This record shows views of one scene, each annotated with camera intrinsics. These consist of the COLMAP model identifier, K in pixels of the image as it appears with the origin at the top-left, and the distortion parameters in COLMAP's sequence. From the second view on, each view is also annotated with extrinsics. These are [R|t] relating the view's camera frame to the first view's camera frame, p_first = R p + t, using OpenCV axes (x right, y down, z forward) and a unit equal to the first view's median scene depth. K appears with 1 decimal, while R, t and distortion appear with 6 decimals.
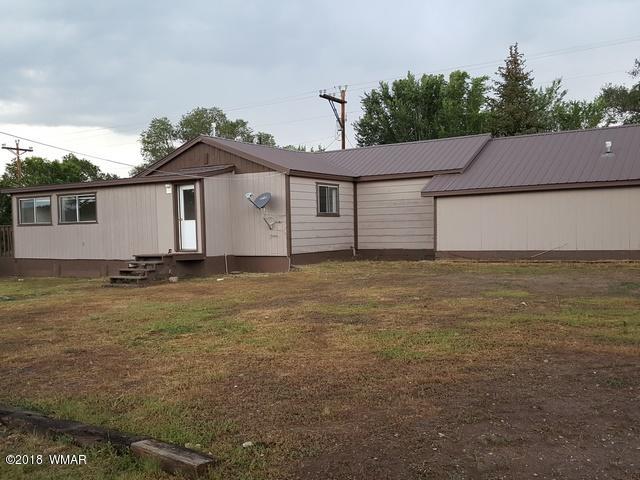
lens RADIAL K [[623.8, 0, 320.1], [0, 623.8, 241.3], [0, 0, 1]] dist [0.079207, 0.000000]
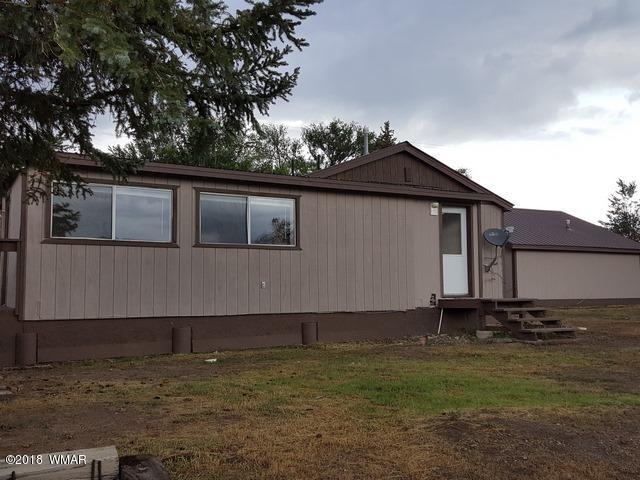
lens RADIAL K [[623.8, 0, 319.9], [0, 623.8, 239.9], [0, 0, 1]] dist [0.079207, 0.000000]
pose [[0.473775, 0.091462, 0.875884, -0.924274], [0.013313, 0.993735, -0.110970, 0.028632], [-0.880545, 0.064236, 0.469589, 0.780569]]
